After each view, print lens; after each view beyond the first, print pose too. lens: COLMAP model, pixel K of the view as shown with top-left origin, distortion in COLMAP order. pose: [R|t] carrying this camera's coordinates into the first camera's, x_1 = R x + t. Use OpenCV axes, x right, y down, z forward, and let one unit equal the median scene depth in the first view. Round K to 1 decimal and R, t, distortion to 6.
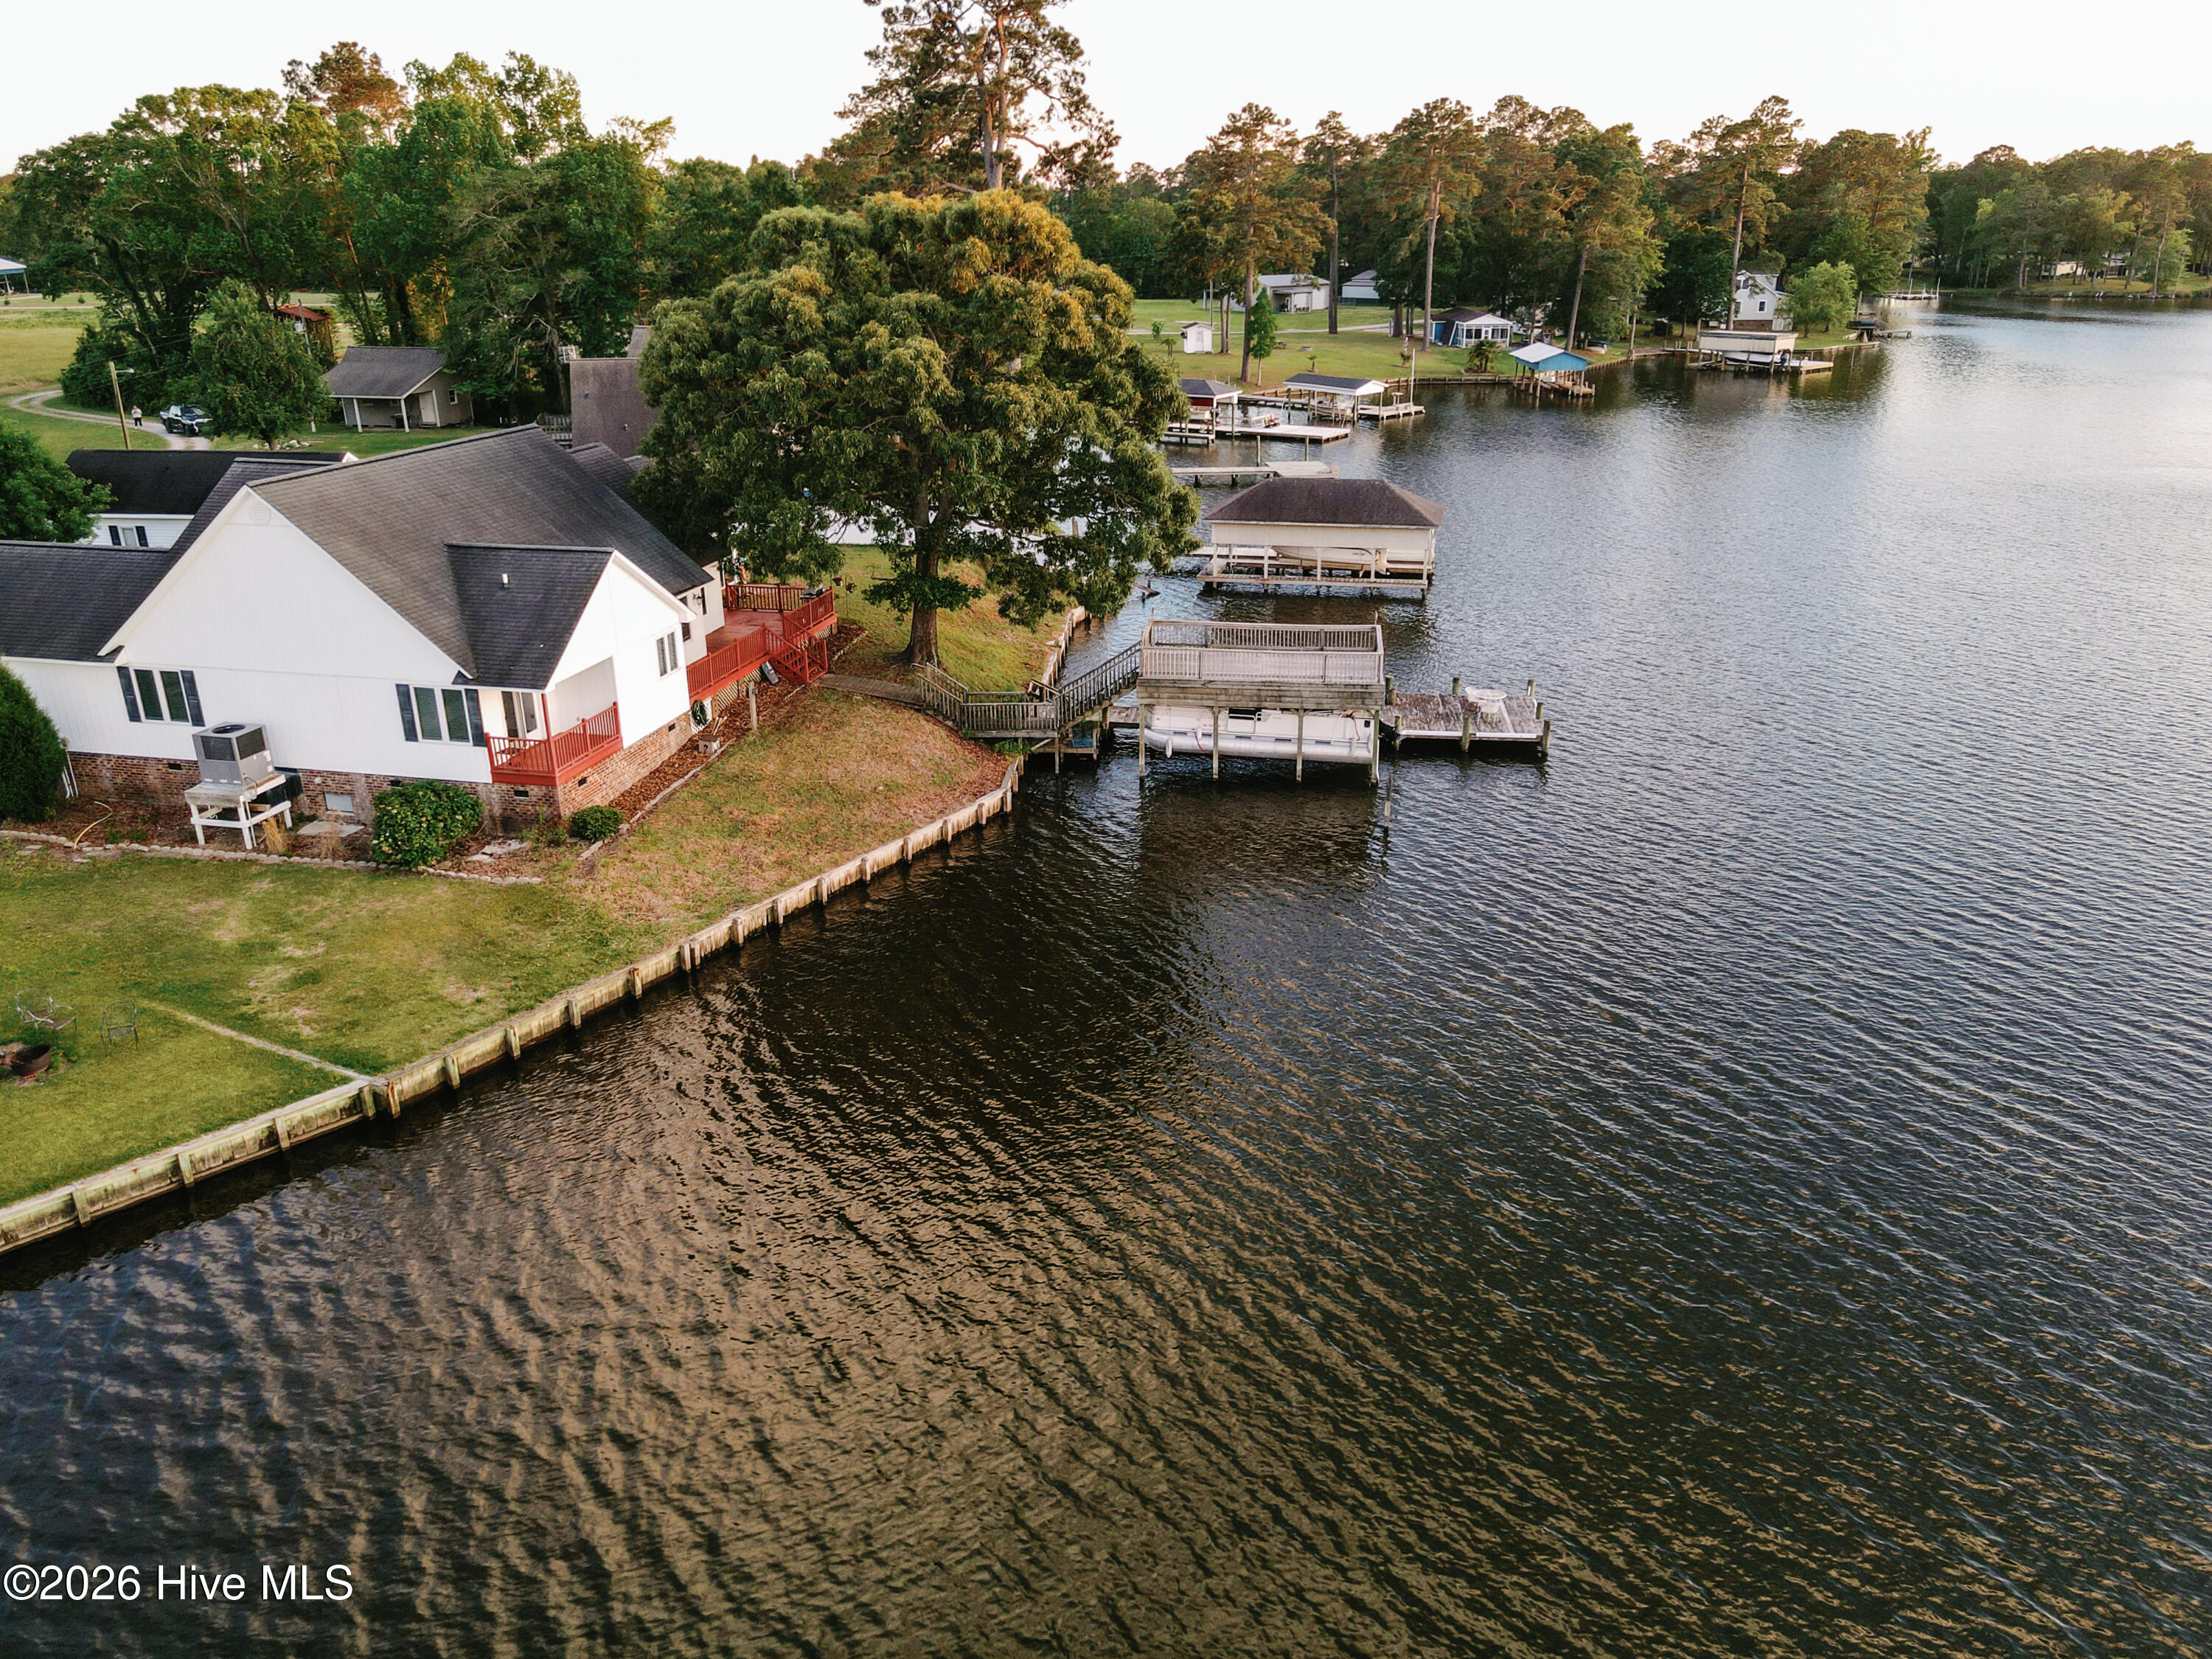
lens RADIAL K [[1596.8, 0, 1116.3], [0, 1596.8, 834.7], [0, 0, 1]] dist [0.025671, 0.003360]
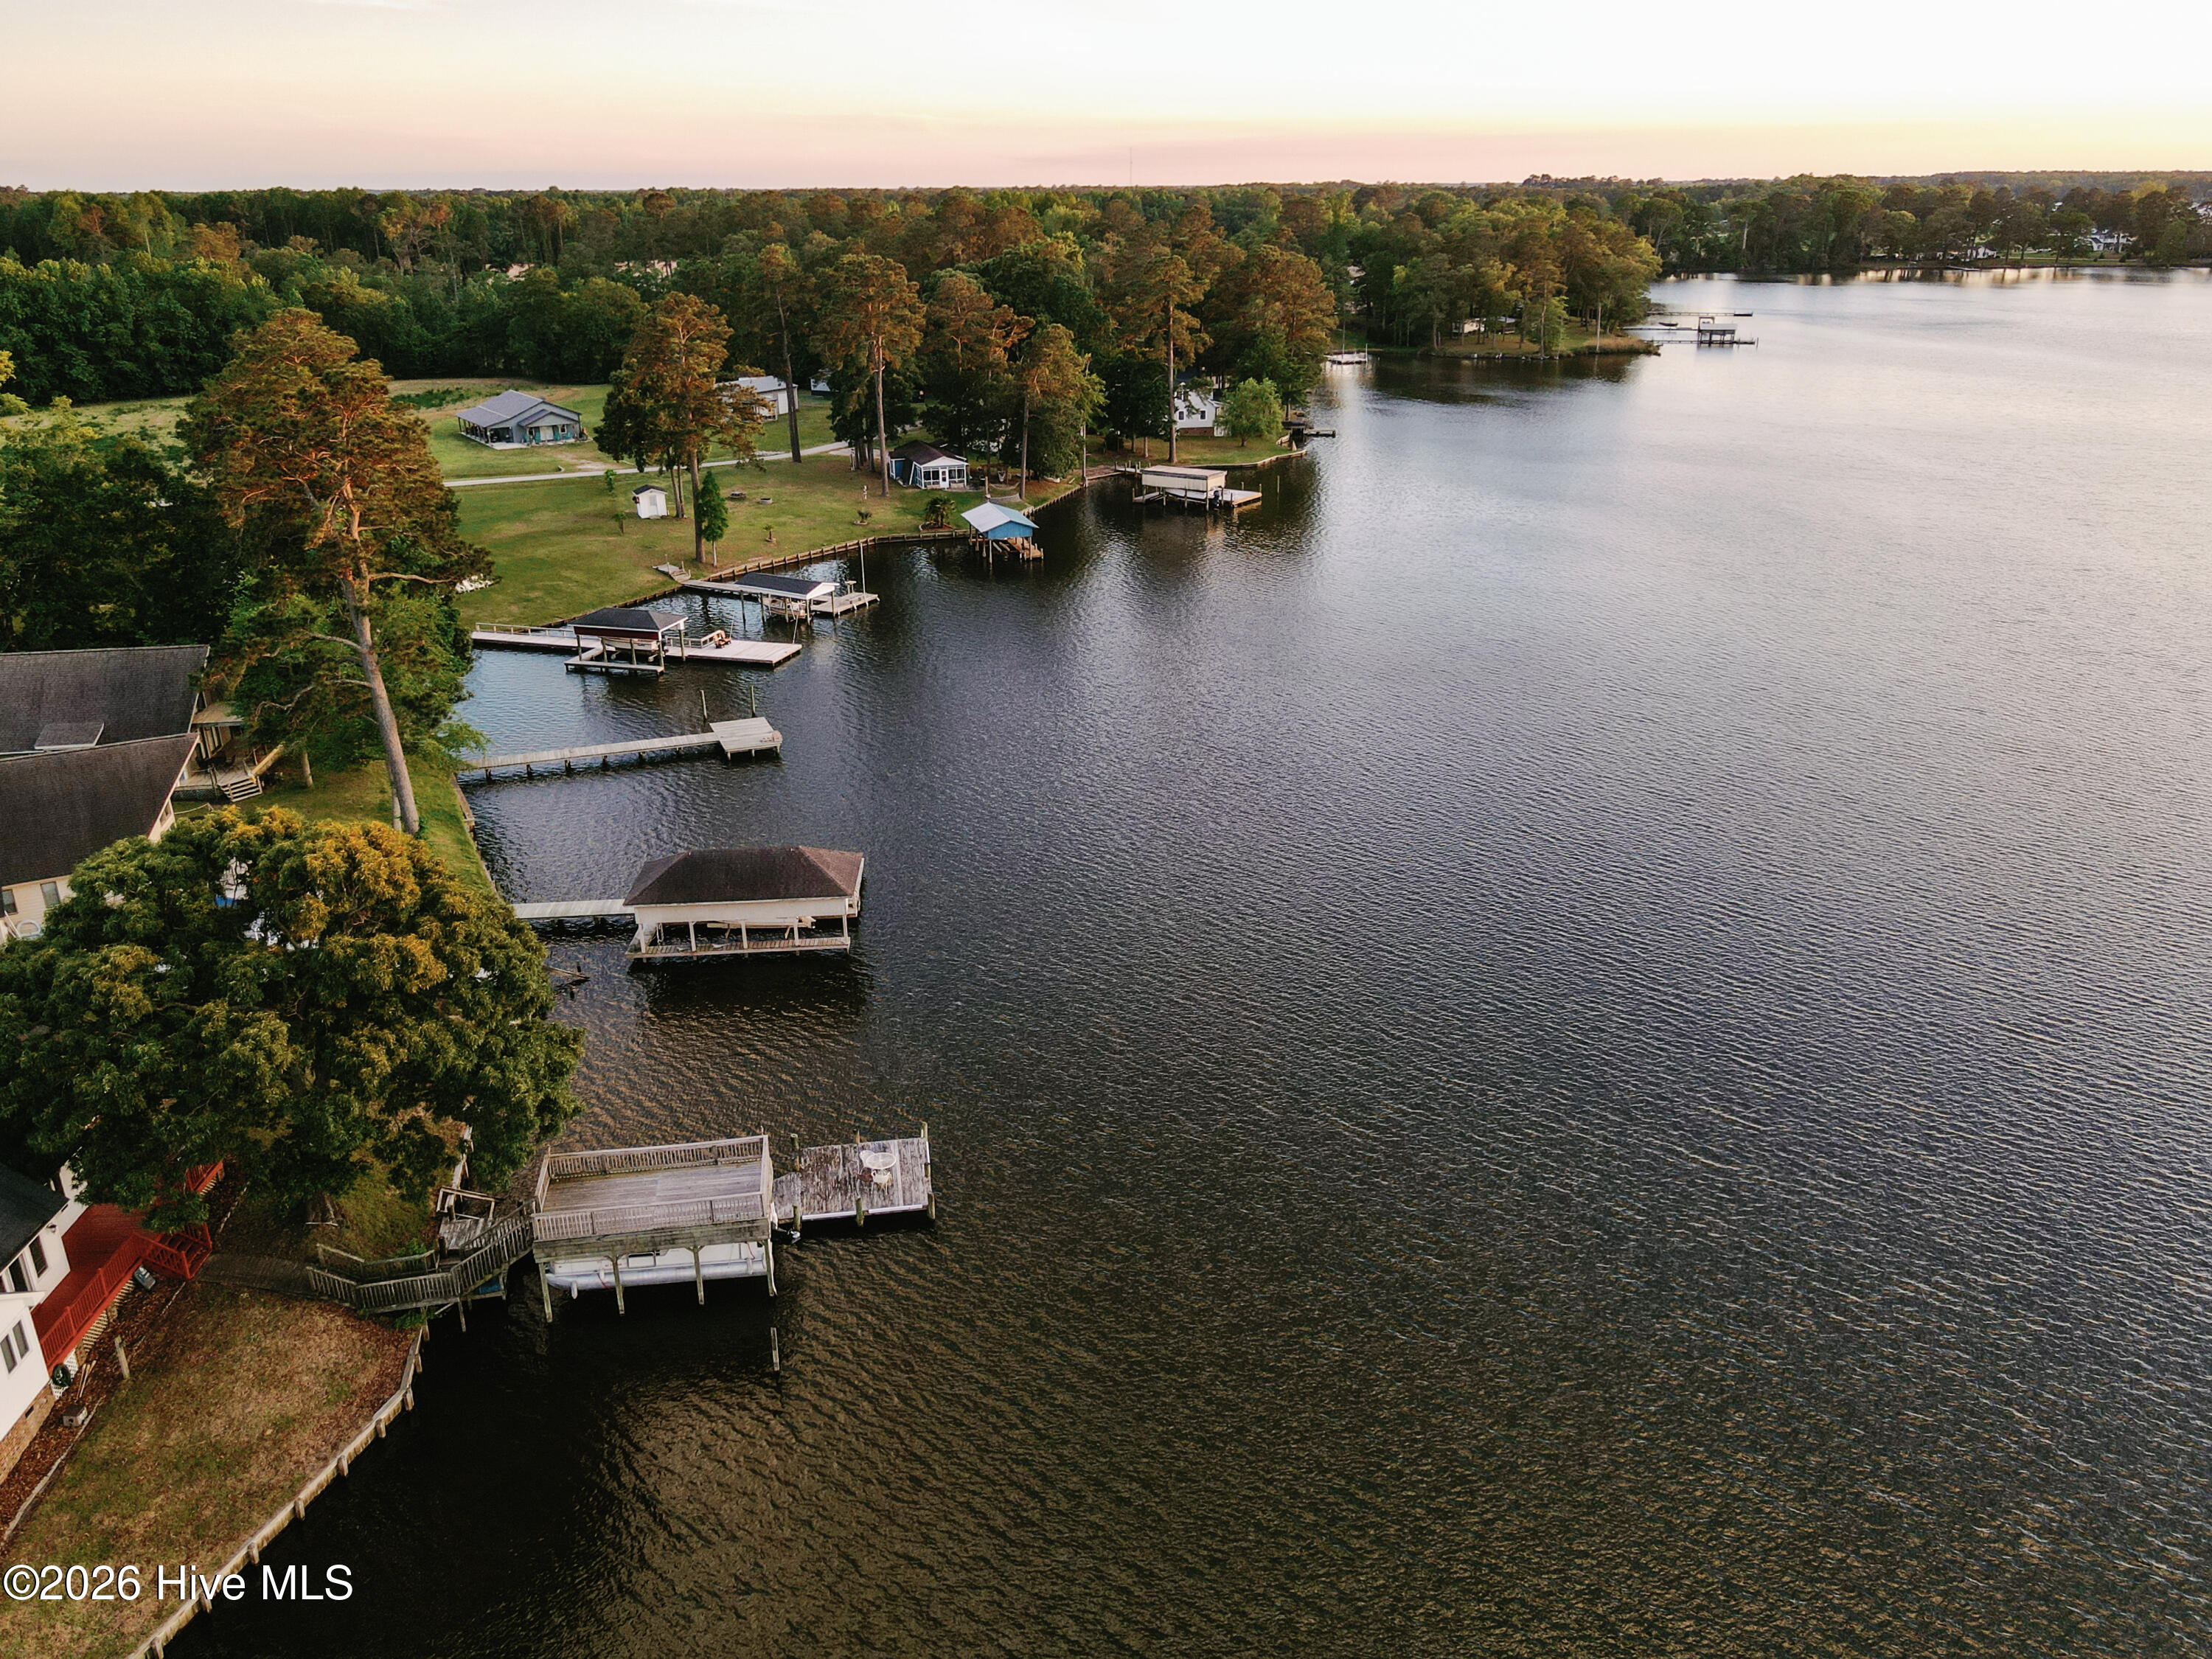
lens RADIAL K [[1647.6, 0, 1106.0], [0, 1647.6, 829.5], [0, 0, 1]] dist [0.011115, 0.009027]
pose [[0.961624, -0.100268, 0.255391, 0.044990], [0.094191, 0.994905, 0.035949, -0.133139], [-0.257695, -0.010514, 0.966169, -0.052142]]
